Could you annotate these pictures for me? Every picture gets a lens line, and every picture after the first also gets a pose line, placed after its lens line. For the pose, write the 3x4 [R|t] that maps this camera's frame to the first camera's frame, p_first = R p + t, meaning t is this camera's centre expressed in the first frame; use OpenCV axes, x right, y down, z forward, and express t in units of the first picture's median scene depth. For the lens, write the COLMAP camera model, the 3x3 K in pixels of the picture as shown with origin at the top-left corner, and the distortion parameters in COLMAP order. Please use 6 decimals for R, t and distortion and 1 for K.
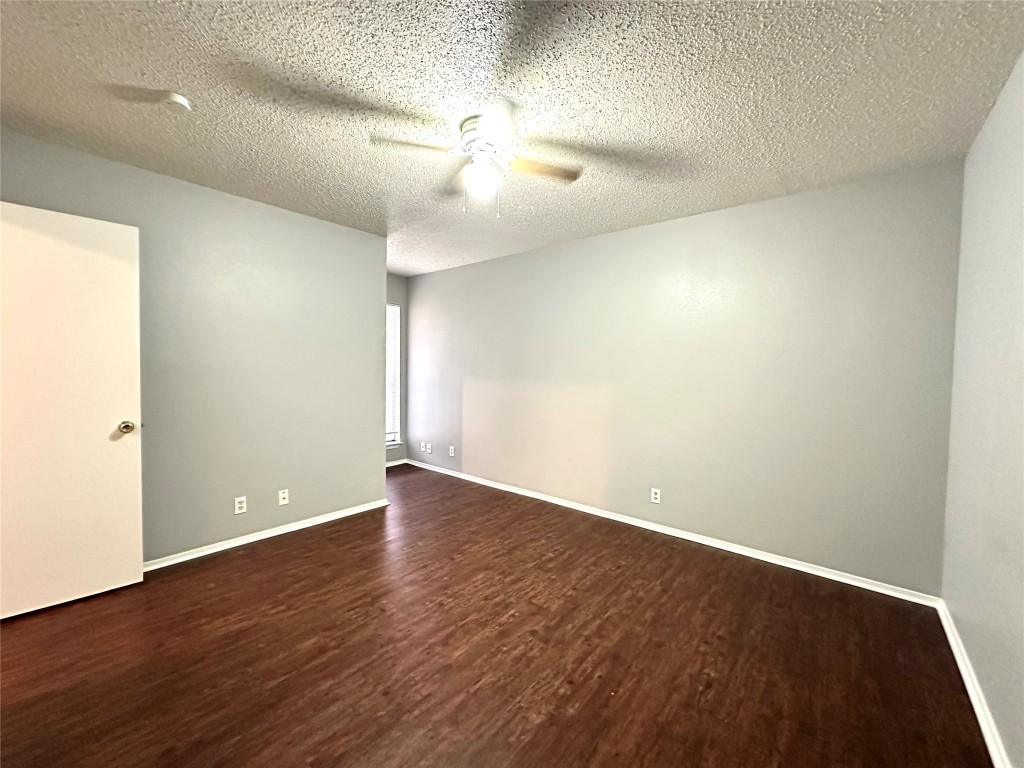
lens RADIAL K [[404.6, 0, 504.1], [0, 404.6, 382.6], [0, 0, 1]] dist [-0.000680, 0.000037]
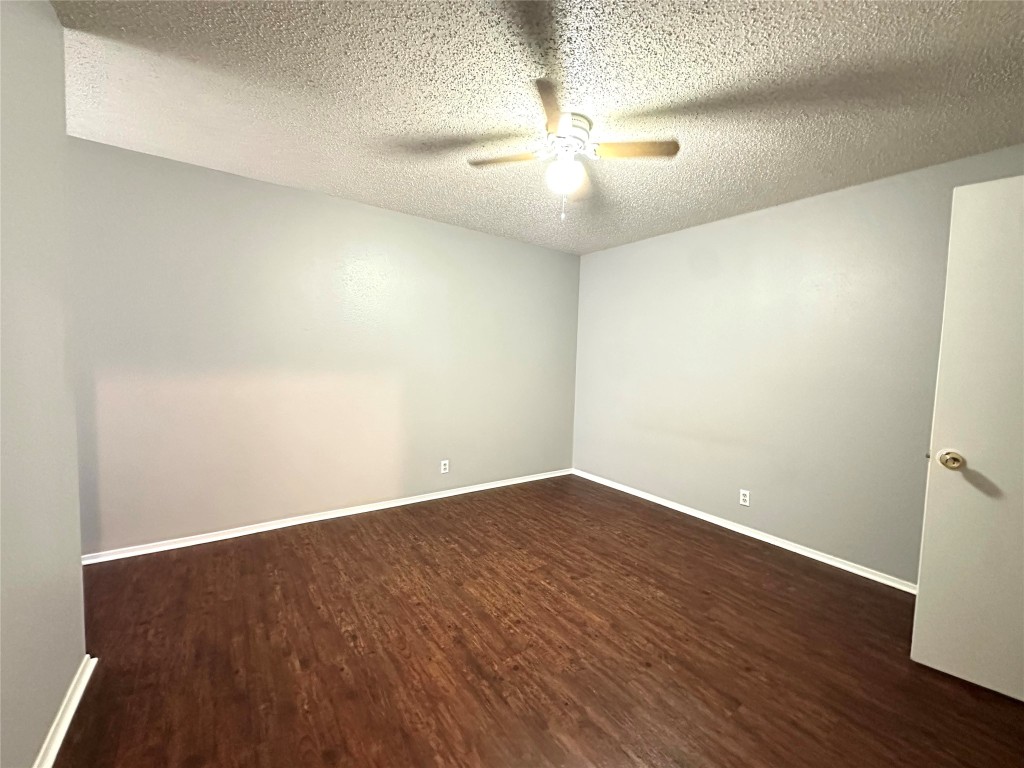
lens RADIAL K [[404.6, 0, 504.1], [0, 404.6, 382.6], [0, 0, 1]] dist [-0.000680, 0.000037]
pose [[0.256571, -0.067937, 0.964135, -0.907295], [0.006783, 0.997629, 0.068492, -0.055552], [-0.966502, -0.011033, 0.256424, 0.709808]]
